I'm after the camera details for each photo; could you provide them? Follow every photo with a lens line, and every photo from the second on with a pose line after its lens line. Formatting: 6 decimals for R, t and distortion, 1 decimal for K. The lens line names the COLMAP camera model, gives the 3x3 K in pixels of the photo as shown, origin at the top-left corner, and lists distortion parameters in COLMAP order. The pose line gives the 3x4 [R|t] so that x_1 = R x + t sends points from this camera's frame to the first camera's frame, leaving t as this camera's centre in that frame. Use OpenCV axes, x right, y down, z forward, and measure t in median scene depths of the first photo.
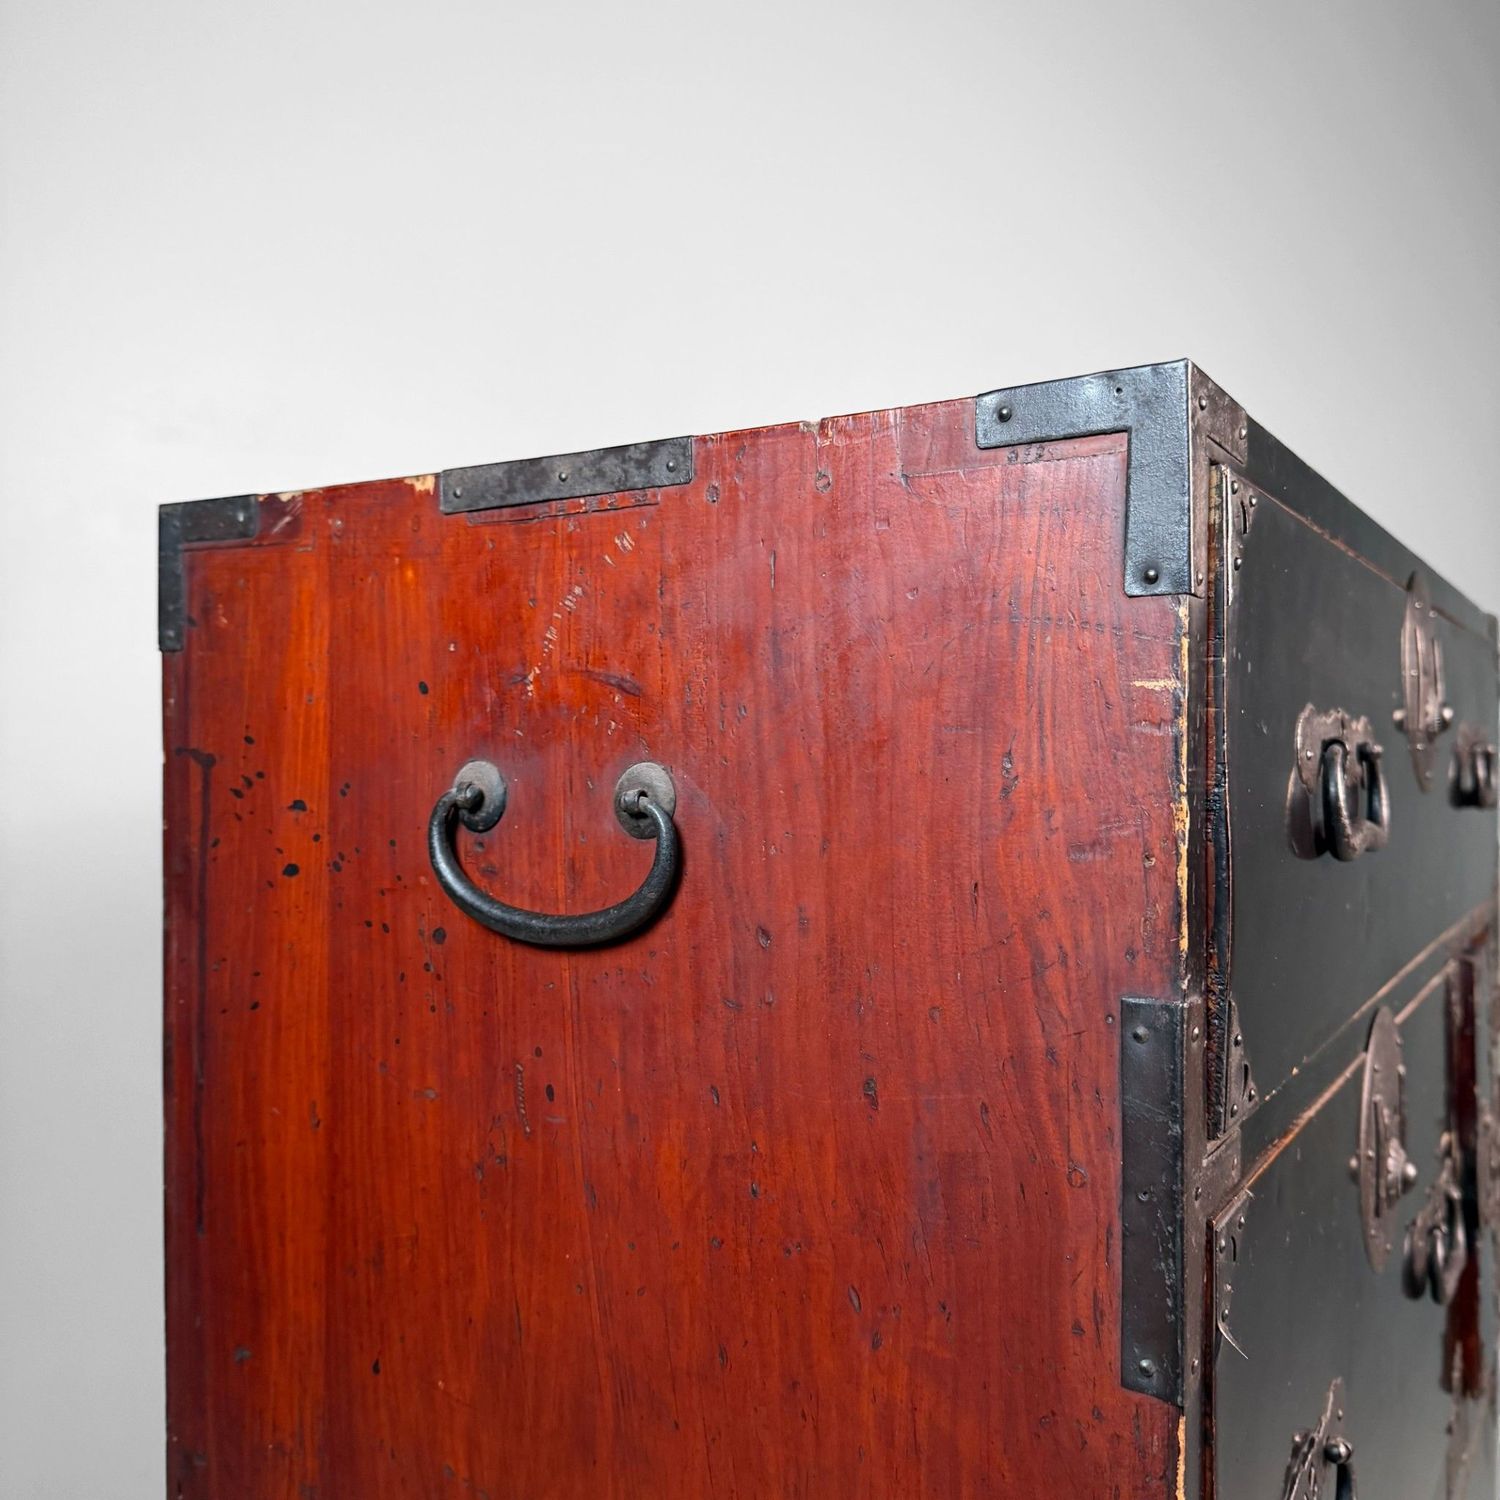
lens RADIAL K [[1454.0, 0, 770.6], [0, 1454.0, 738.4], [0, 0, 1]] dist [0.037682, 0.000000]
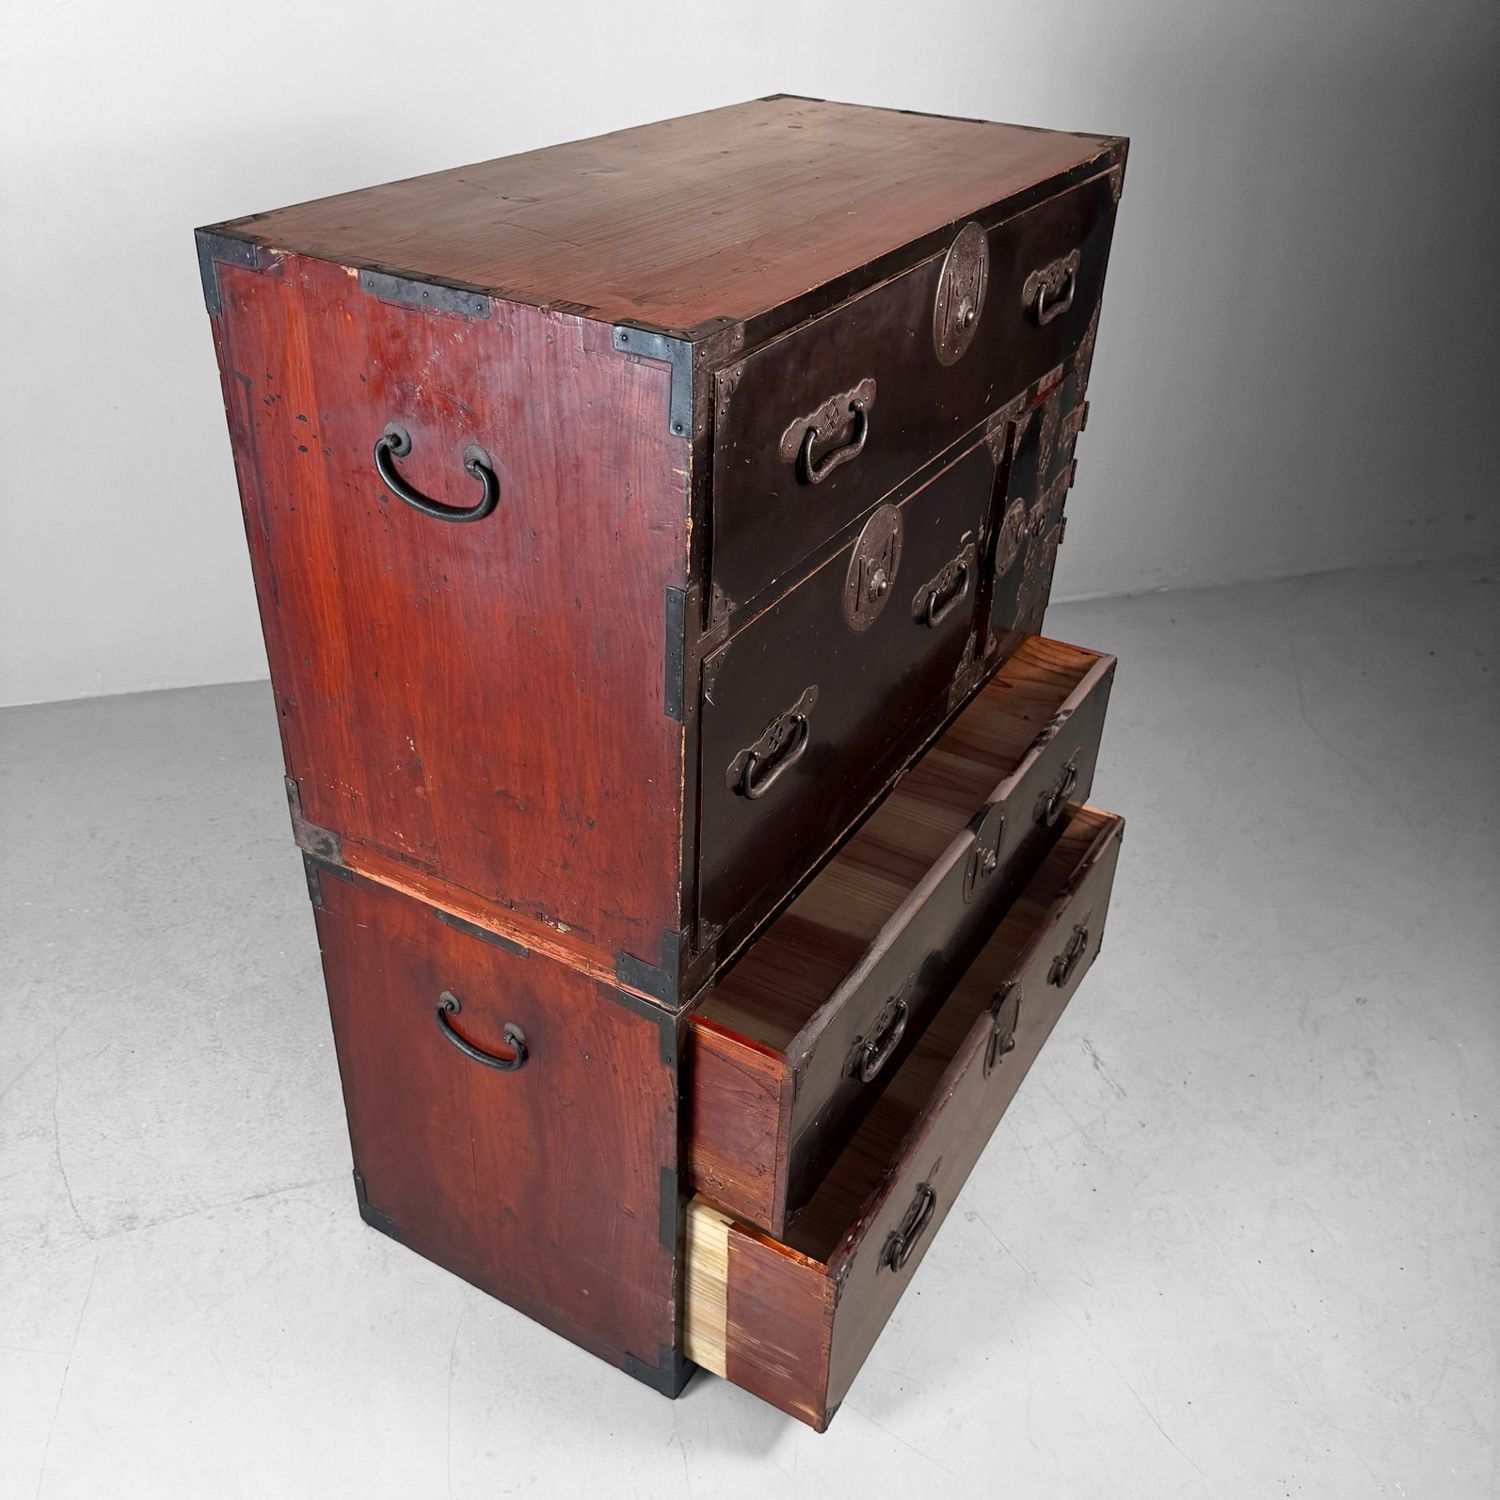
lens RADIAL K [[1454.0, 0, 762.7], [0, 1454.0, 760.7], [0, 0, 1]] dist [0.037682, 0.000000]
pose [[0.998481, 0.015773, 0.052796, 0.231114], [-0.042206, 0.834909, 0.548767, -0.805805], [-0.035424, -0.550161, 0.834307, -1.076932]]
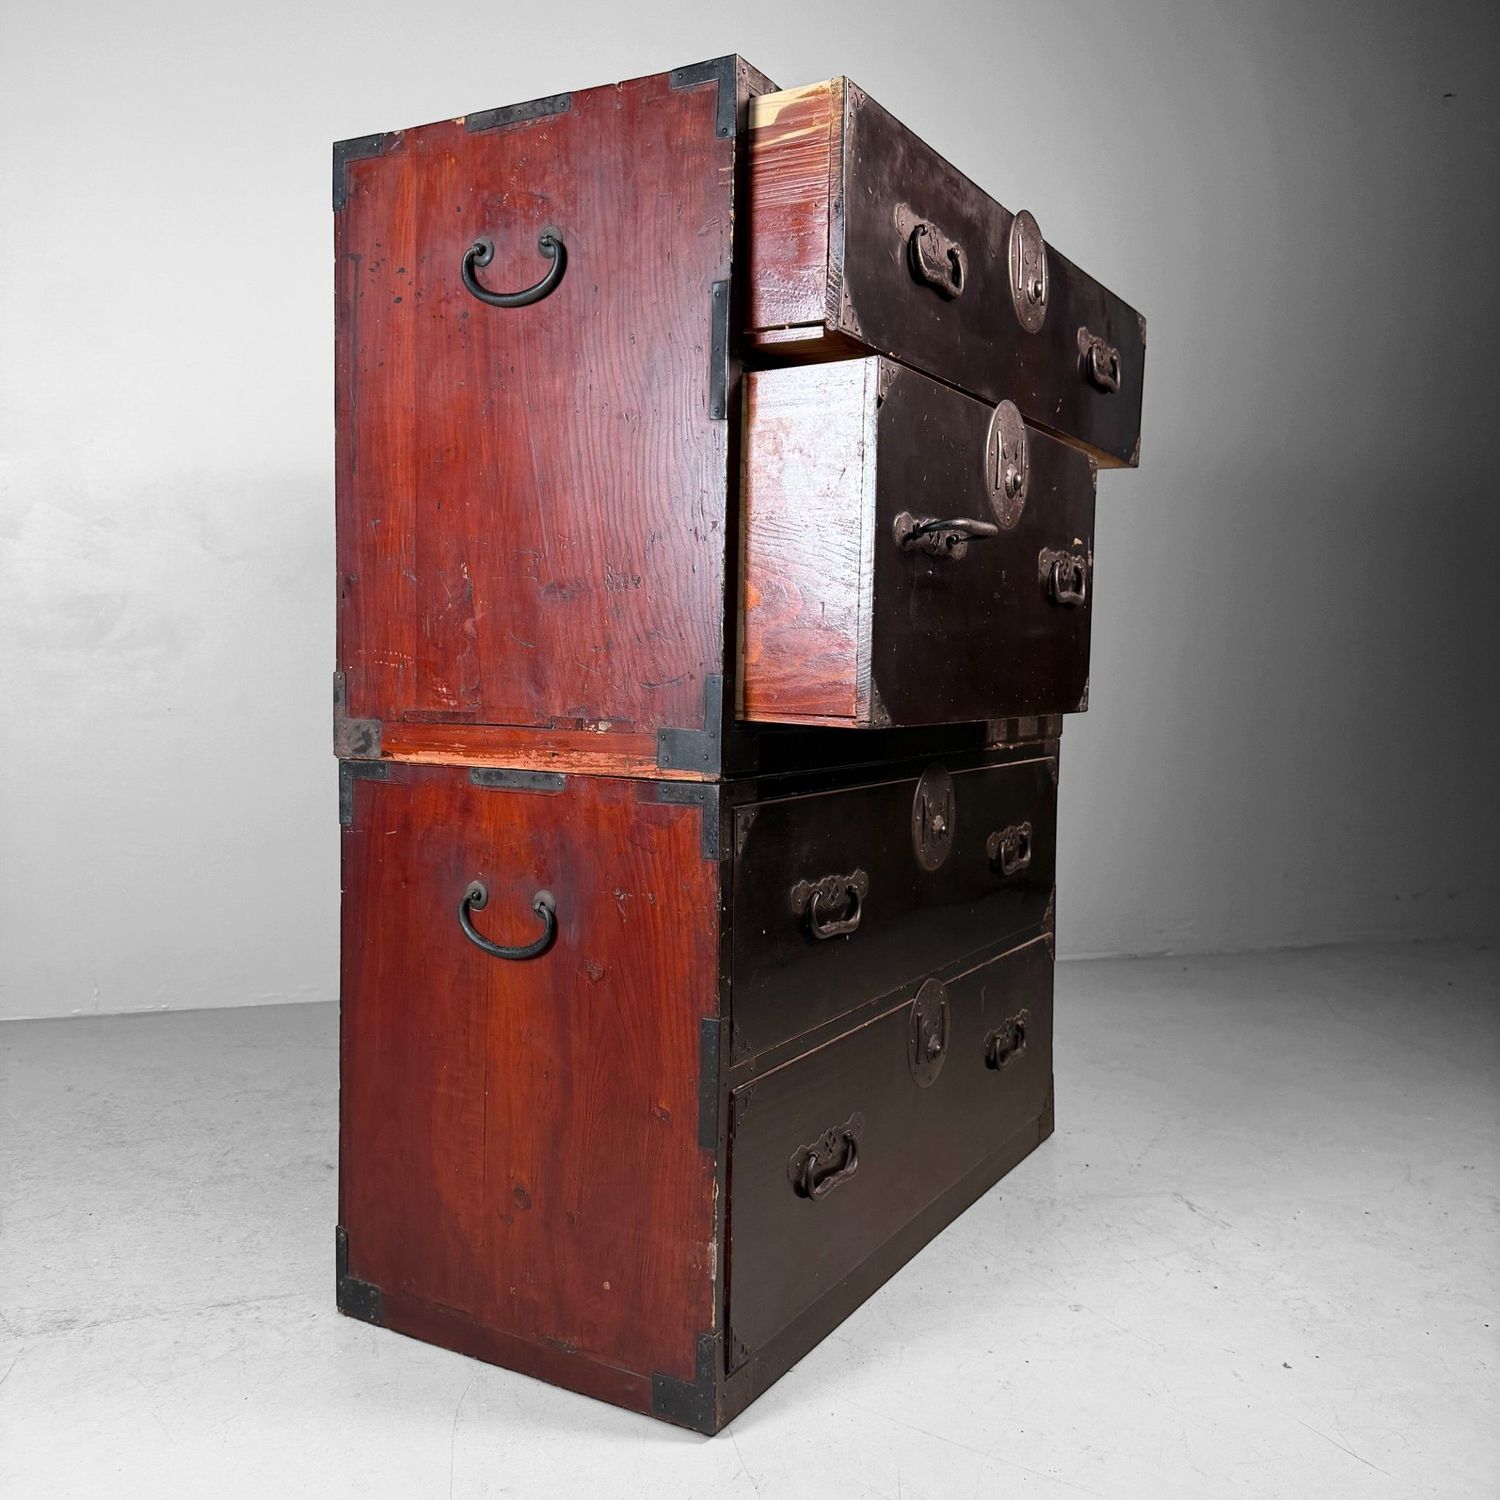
lens RADIAL K [[1454.0, 0, 767.6], [0, 1454.0, 753.8], [0, 0, 1]] dist [0.037682, 0.000000]
pose [[0.998283, 0.014069, 0.056859, 0.158983], [-0.017430, 0.998102, 0.059062, 0.794705], [-0.055920, -0.059952, 0.996634, -1.659649]]
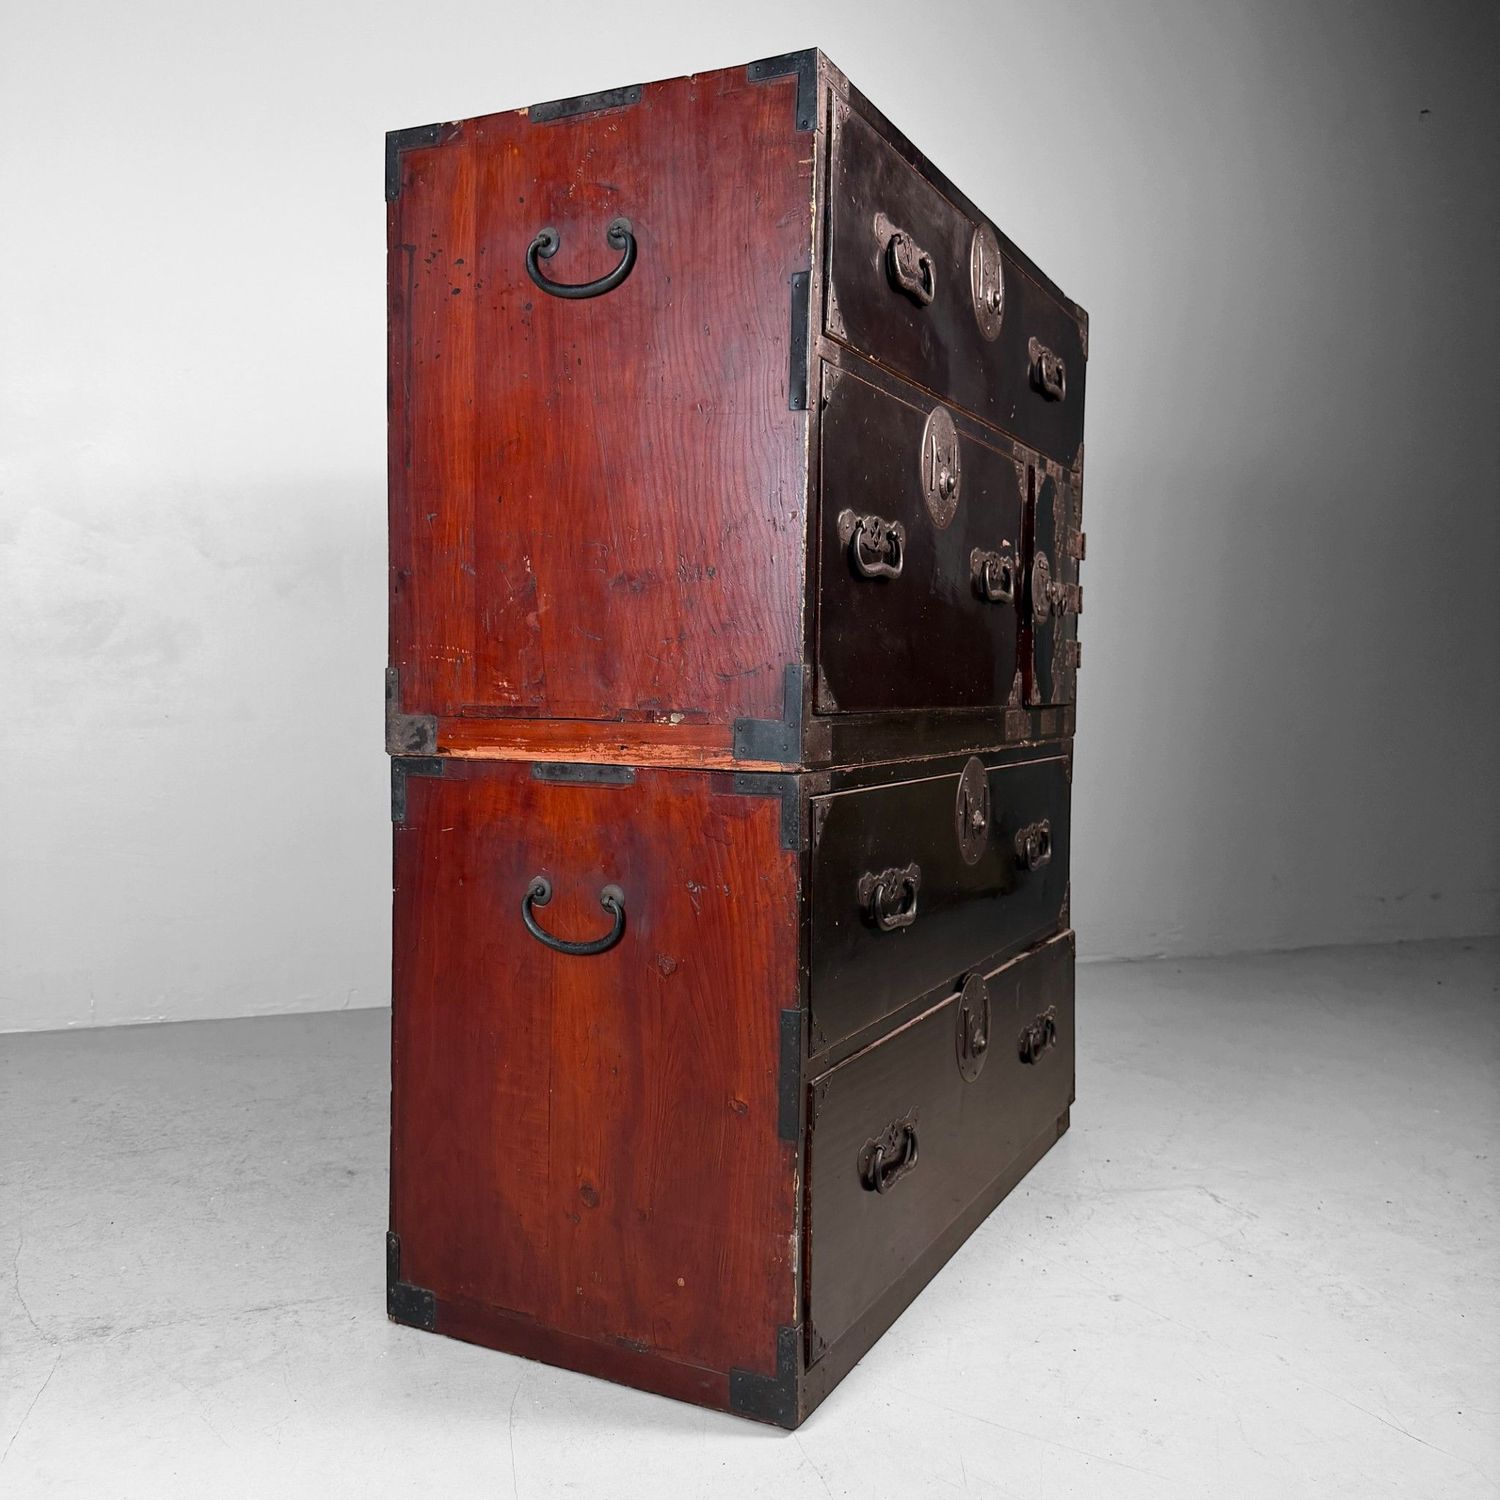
lens RADIAL K [[1454.0, 0, 775.3], [0, 1454.0, 751.9], [0, 0, 1]] dist [0.037682, 0.000000]
pose [[0.994870, 0.007429, 0.100885, -0.070535], [-0.012536, 0.998666, 0.050088, 0.831495], [-0.100378, -0.051096, 0.993636, -1.641580]]
